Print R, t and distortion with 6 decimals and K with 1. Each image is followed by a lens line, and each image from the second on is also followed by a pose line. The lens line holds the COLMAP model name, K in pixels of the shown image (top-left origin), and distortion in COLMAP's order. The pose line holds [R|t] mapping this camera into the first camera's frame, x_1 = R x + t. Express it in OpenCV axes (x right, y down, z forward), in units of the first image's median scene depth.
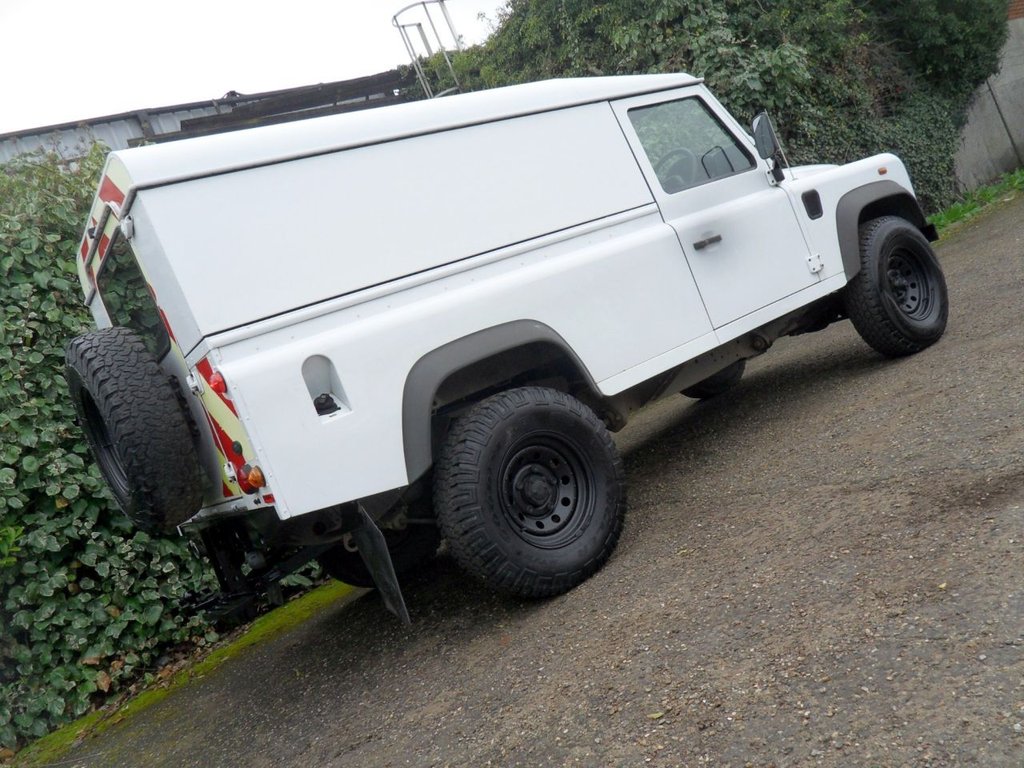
lens RADIAL K [[833.7, 0, 501.5], [0, 833.7, 396.6], [0, 0, 1]] dist [0.008046, -0.061095]
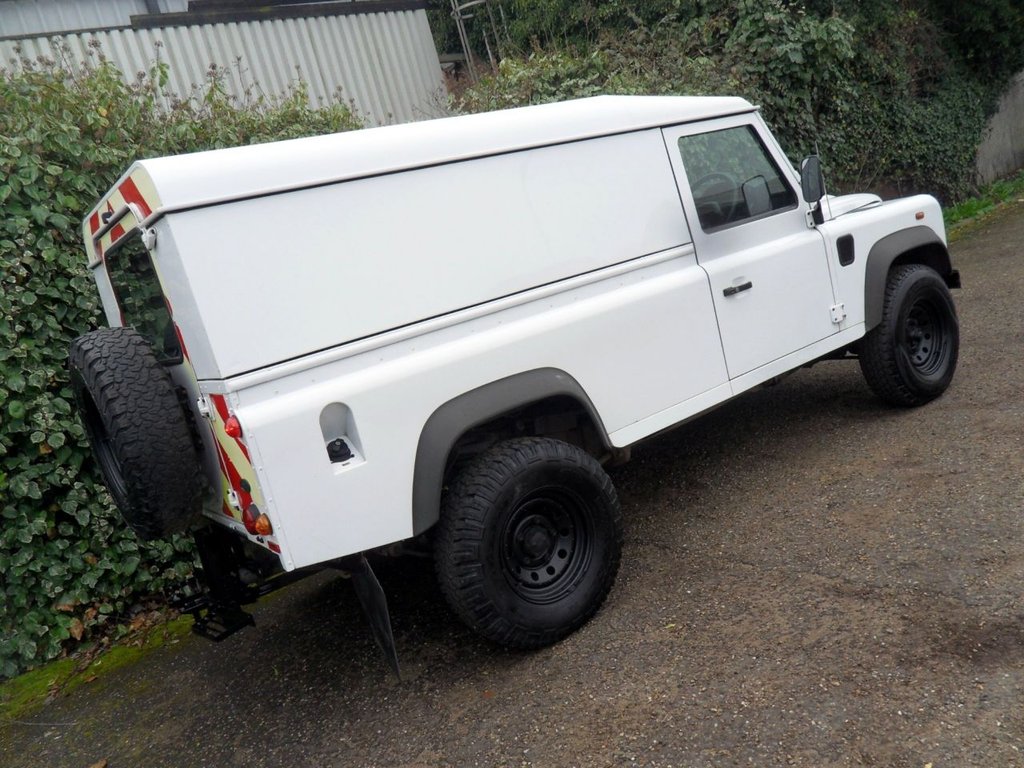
lens RADIAL K [[833.7, 0, 500.1], [0, 833.7, 396.9], [0, 0, 1]] dist [0.008046, -0.061095]
pose [[0.990861, 0.128203, 0.041940, -0.047341], [-0.132473, 0.983461, 0.123516, -0.129005], [-0.025411, -0.127943, 0.991456, 0.020816]]
